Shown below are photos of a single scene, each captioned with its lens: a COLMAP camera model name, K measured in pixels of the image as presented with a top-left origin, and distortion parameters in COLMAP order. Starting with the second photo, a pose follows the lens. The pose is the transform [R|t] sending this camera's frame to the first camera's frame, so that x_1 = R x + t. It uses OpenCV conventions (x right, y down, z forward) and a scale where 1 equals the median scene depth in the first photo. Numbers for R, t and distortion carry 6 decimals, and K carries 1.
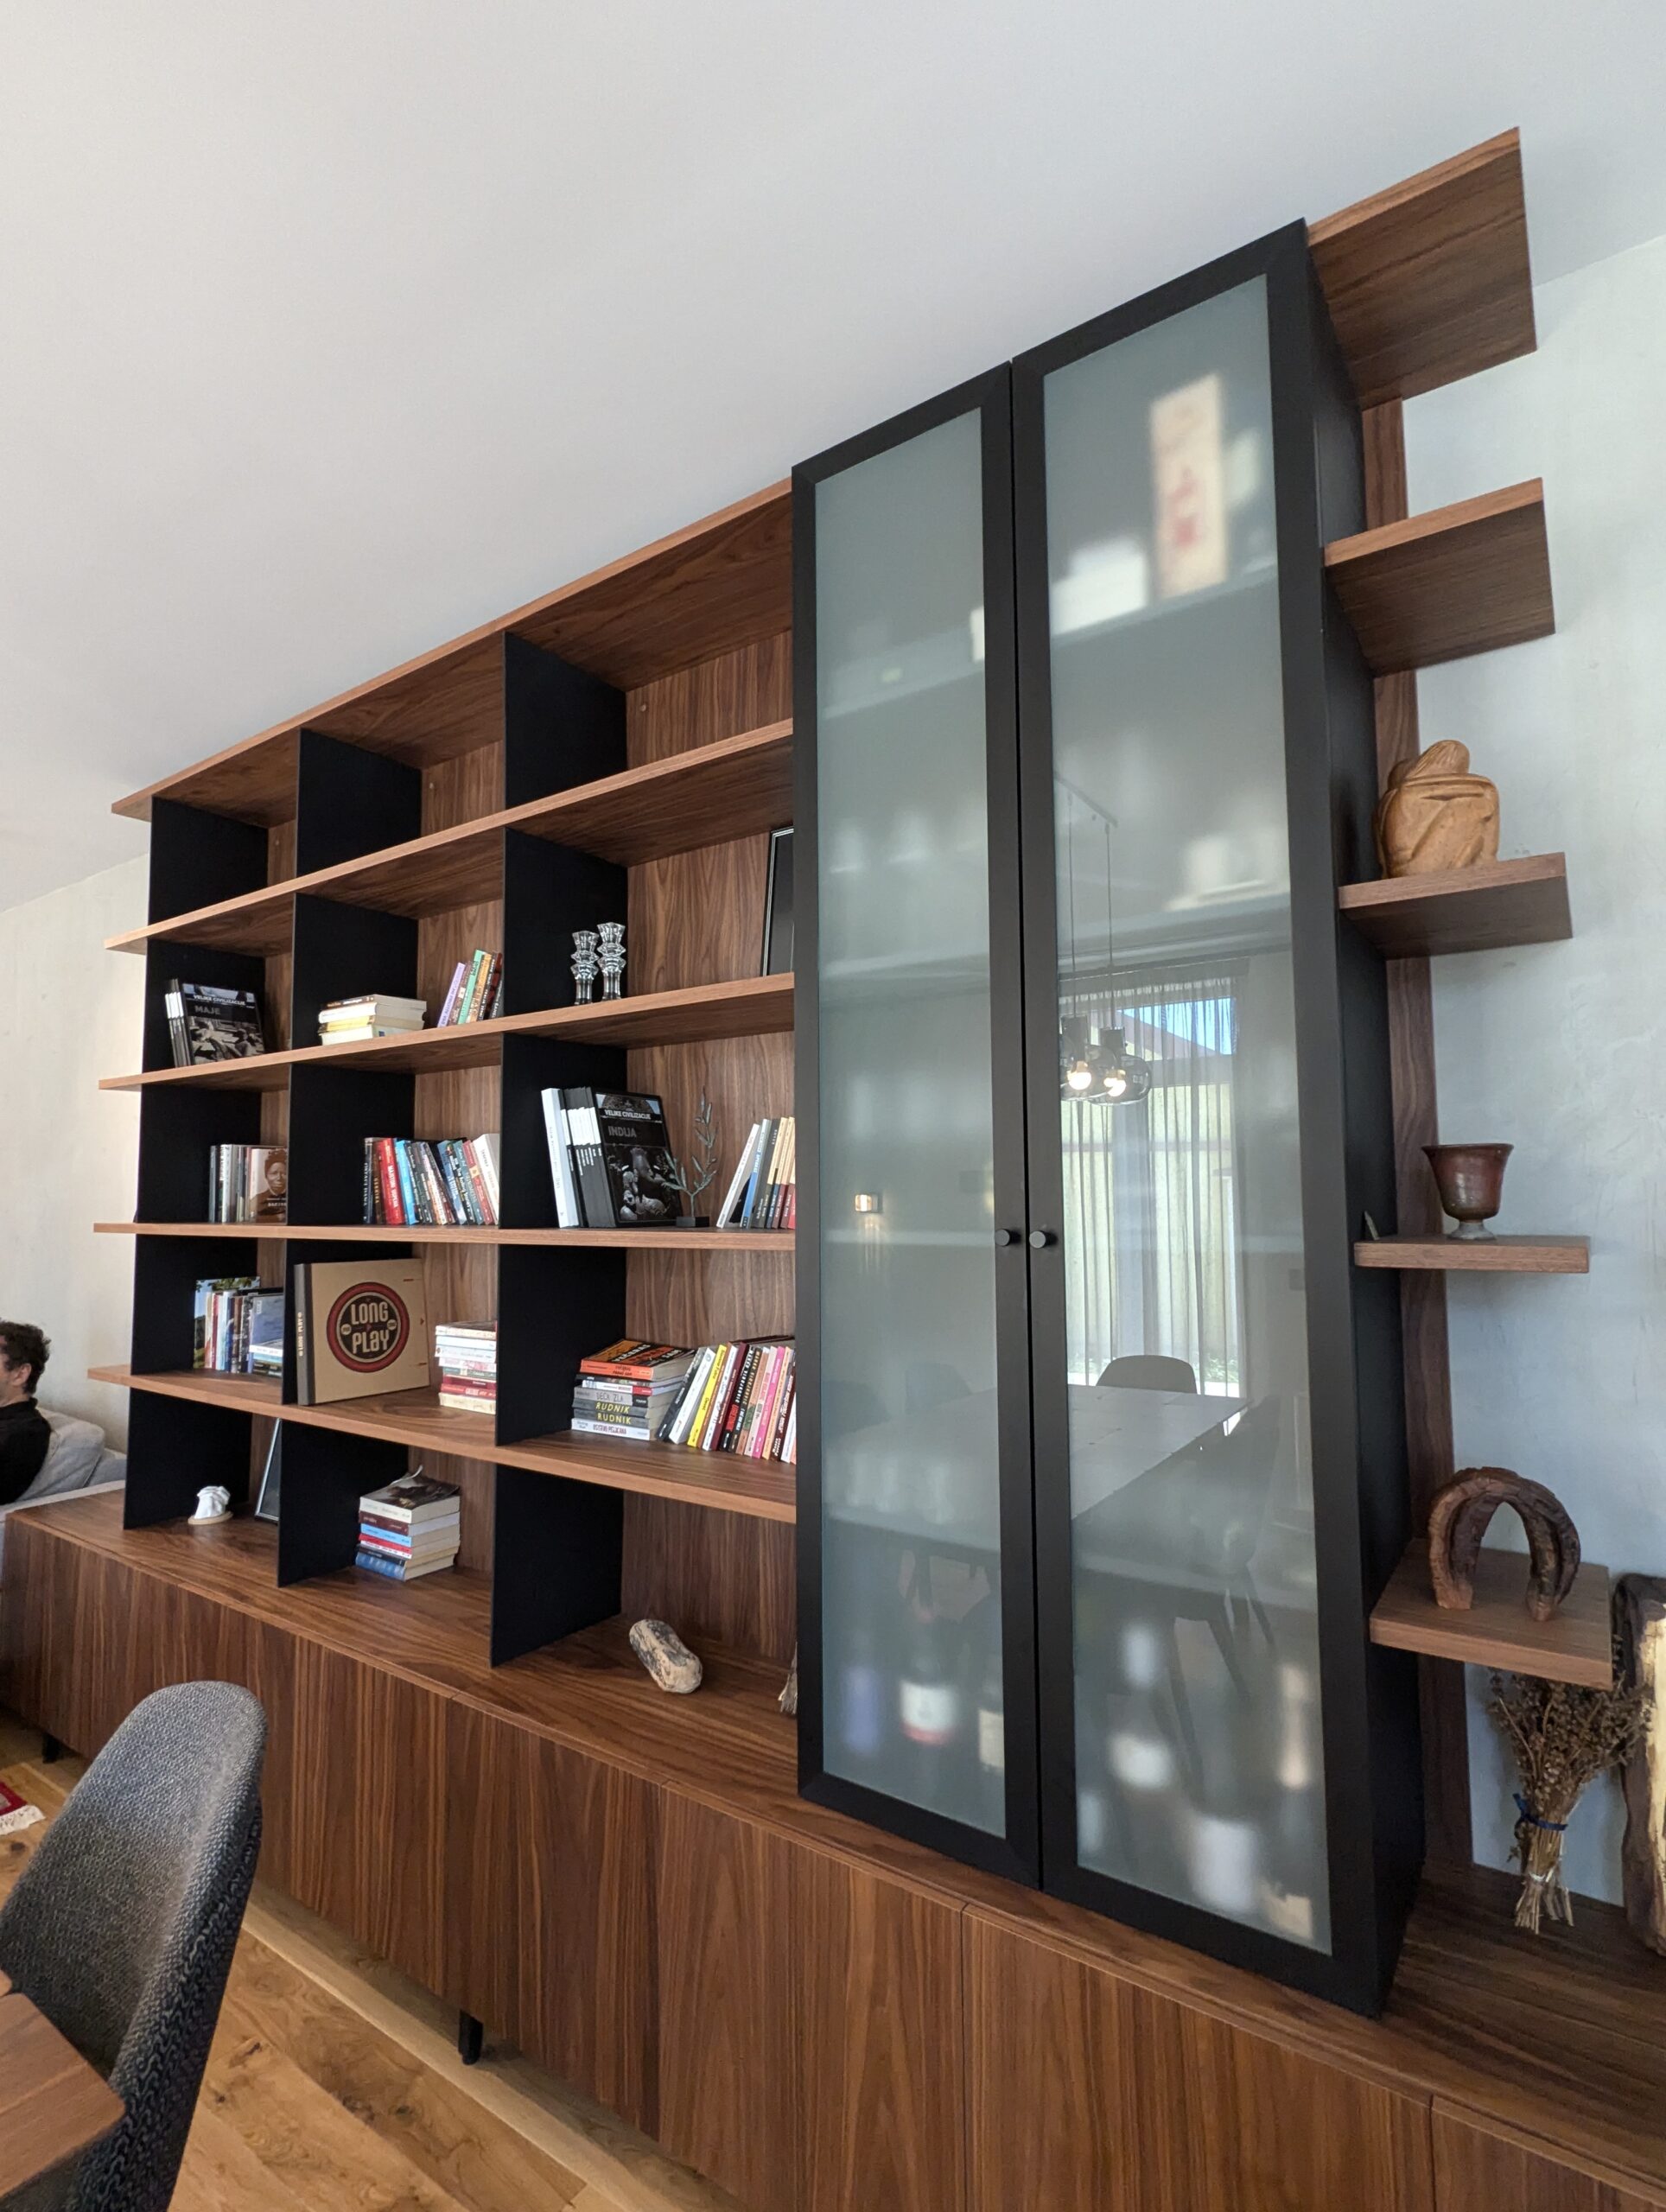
lens RADIAL K [[1082.5, 0, 840.2], [0, 1082.5, 1117.8], [0, 0, 1]] dist [0.003335, 0.001692]
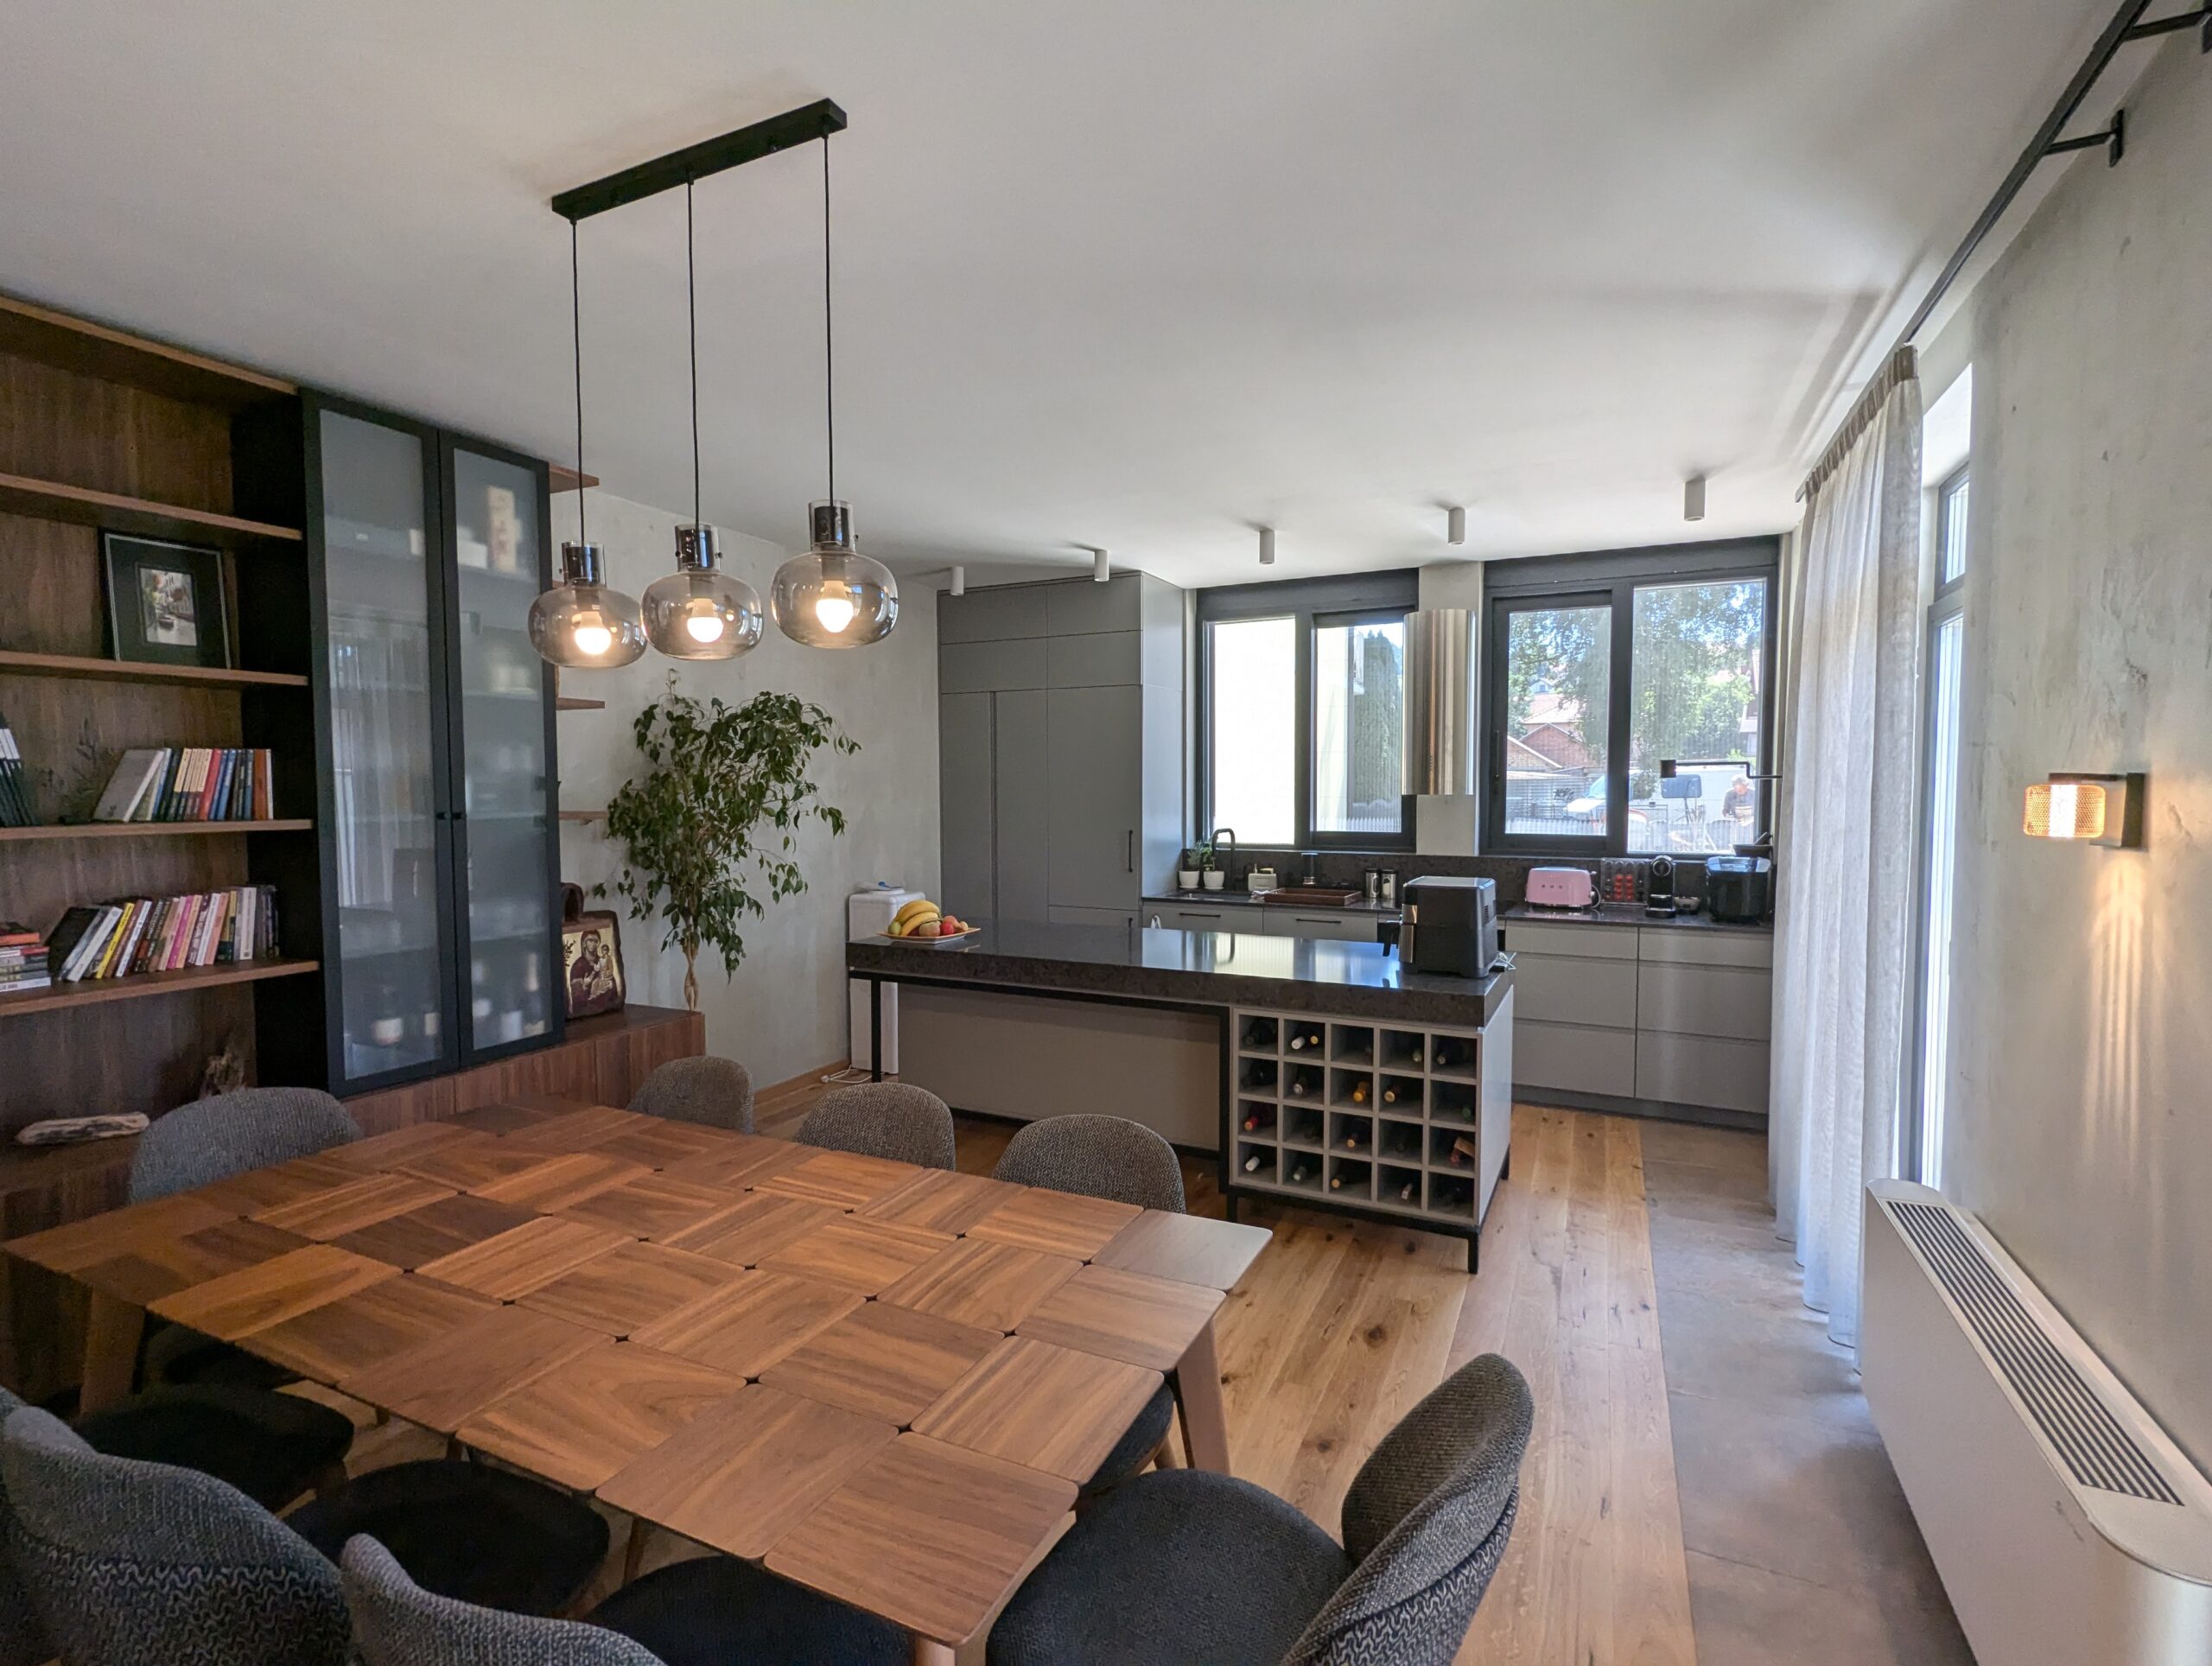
lens RADIAL K [[1031.0, 0, 1110.6], [0, 1031.0, 837.6], [0, 0, 1]] dist [-0.010562, -0.000108]
pose [[-0.165811, -0.038870, 0.985391, -1.335352], [-0.065388, 0.997457, 0.028343, -0.000962], [-0.983987, -0.059734, -0.167931, -0.043962]]
